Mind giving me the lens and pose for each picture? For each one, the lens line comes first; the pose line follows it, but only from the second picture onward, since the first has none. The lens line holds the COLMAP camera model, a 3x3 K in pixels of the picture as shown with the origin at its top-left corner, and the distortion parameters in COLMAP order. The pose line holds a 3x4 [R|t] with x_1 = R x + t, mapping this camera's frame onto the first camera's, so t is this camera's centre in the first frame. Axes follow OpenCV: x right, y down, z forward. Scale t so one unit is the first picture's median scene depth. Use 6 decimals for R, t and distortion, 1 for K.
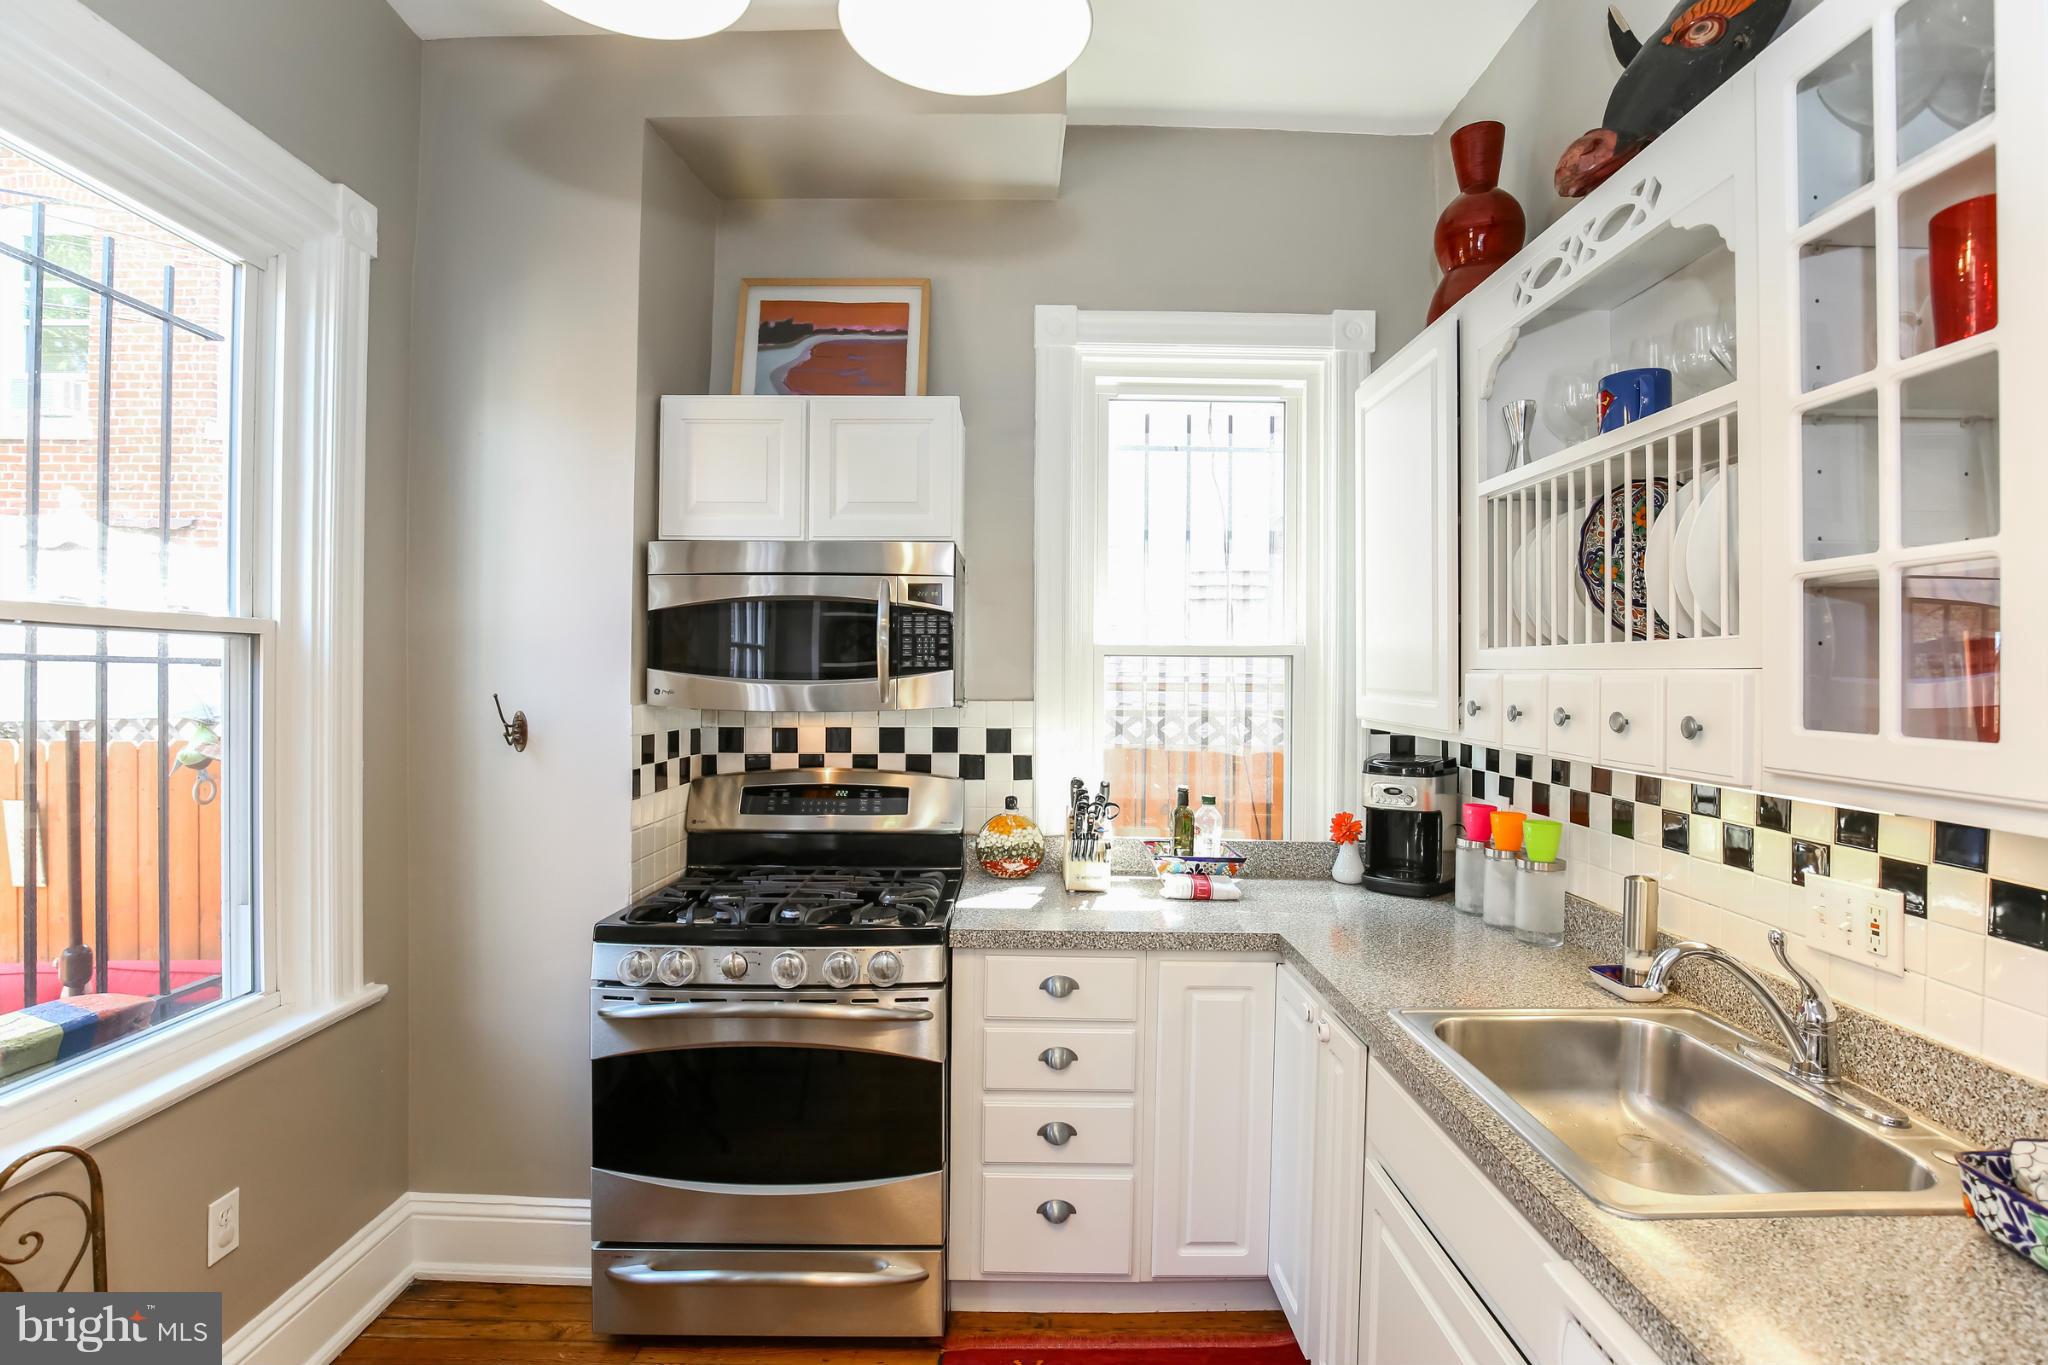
lens RADIAL K [[952.6, 0, 1030.7], [0, 952.6, 671.0], [0, 0, 1]] dist [-0.038128, 0.006684]
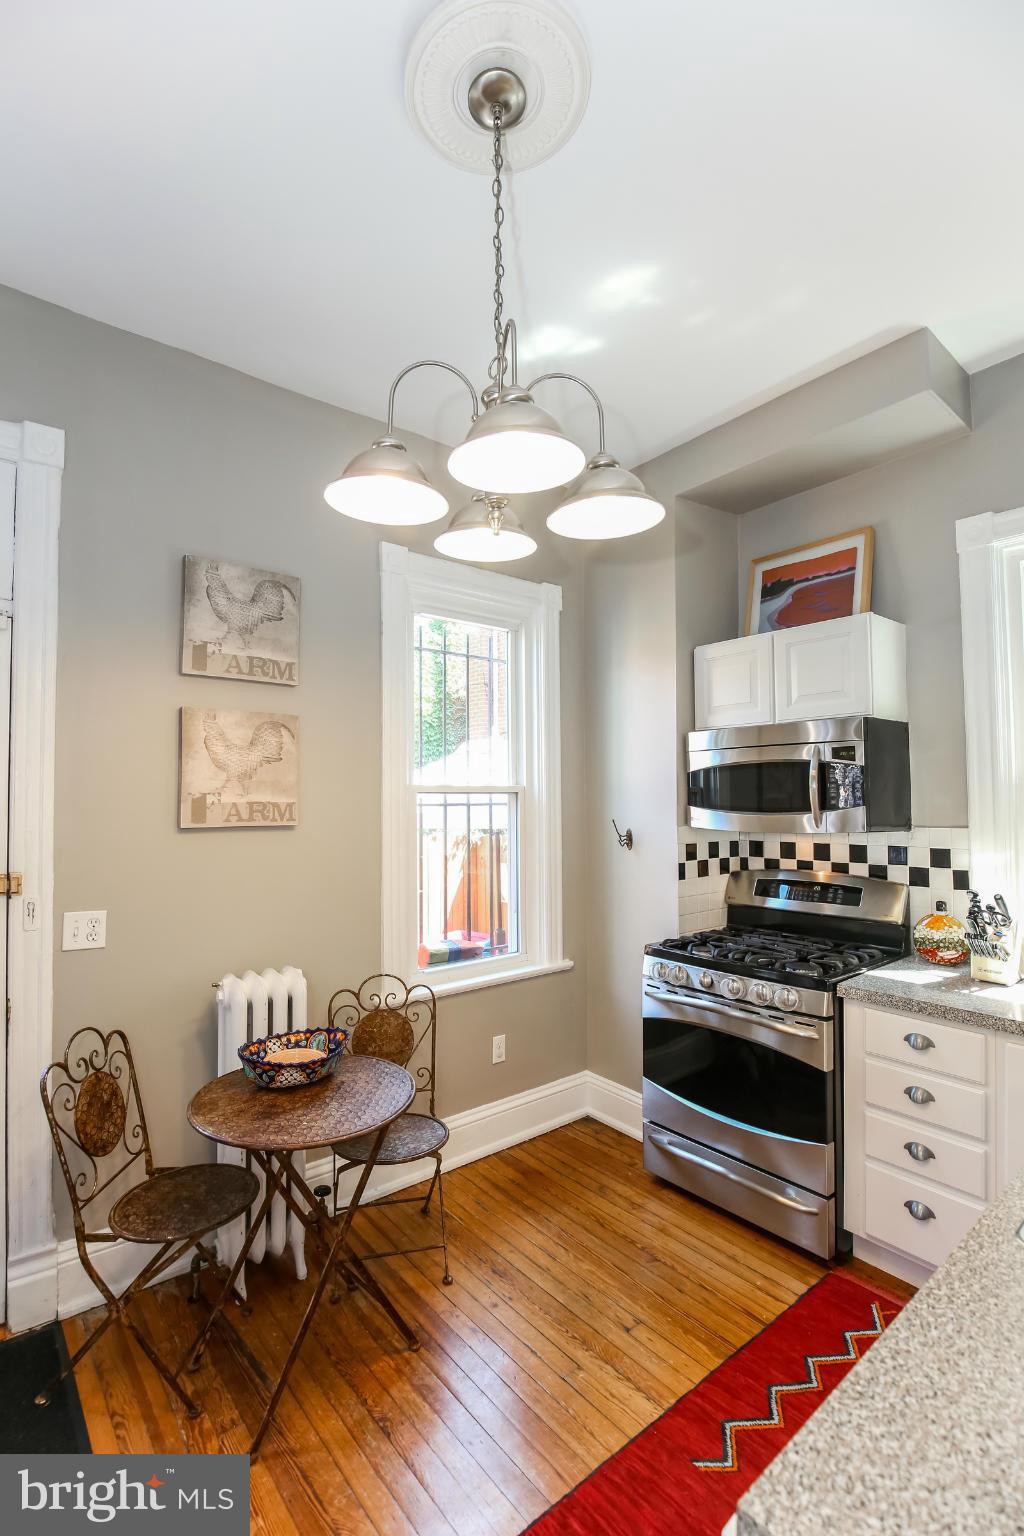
lens RADIAL K [[714.5, 0, 512.0], [0, 714.5, 768.0], [0, 0, 1]] dist [-0.038128, 0.006684]
pose [[0.623693, -0.040967, -0.780595, 0.414376], [0.014293, 0.999056, -0.041012, -0.022182], [0.781539, 0.014422, 0.623690, -0.074203]]
